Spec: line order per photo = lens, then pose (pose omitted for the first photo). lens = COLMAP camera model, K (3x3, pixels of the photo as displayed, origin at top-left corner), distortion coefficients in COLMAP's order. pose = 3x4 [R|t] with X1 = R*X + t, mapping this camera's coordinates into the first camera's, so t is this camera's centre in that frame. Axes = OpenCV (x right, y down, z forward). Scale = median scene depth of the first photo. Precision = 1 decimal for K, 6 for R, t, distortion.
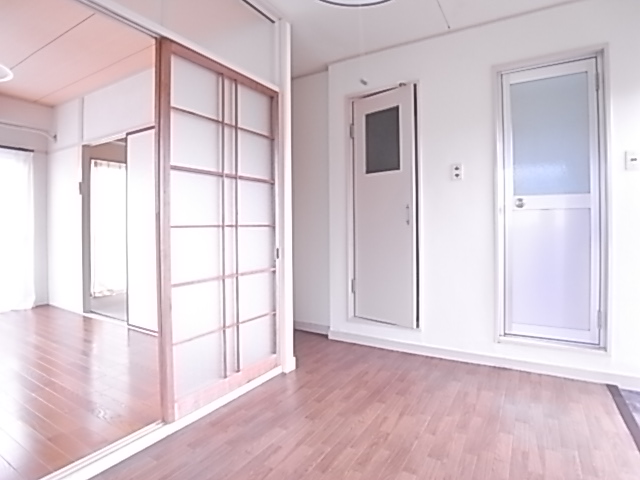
lens RADIAL K [[356.4, 0, 317.5], [0, 356.4, 234.8], [0, 0, 1]] dist [-0.046574, 0.004305]
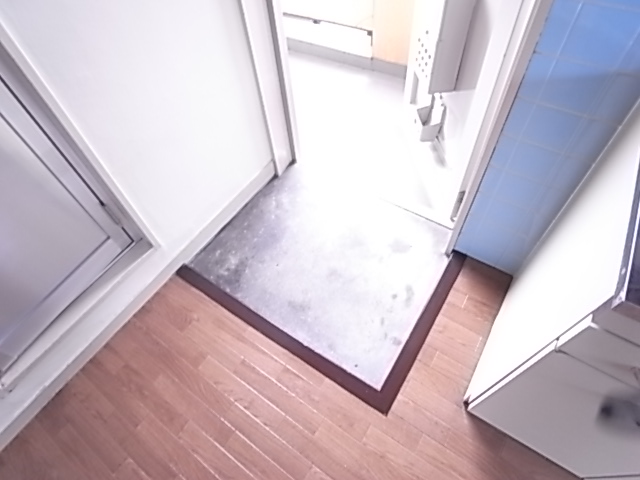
lens RADIAL K [[356.4, 0, 319.0], [0, 356.4, 239.6], [0, 0, 1]] dist [-0.046574, 0.004305]
pose [[0.056701, -0.805054, 0.590485, 0.505065], [0.073349, 0.593198, 0.801709, -0.149021], [-0.995693, -0.002147, 0.092685, 0.657825]]
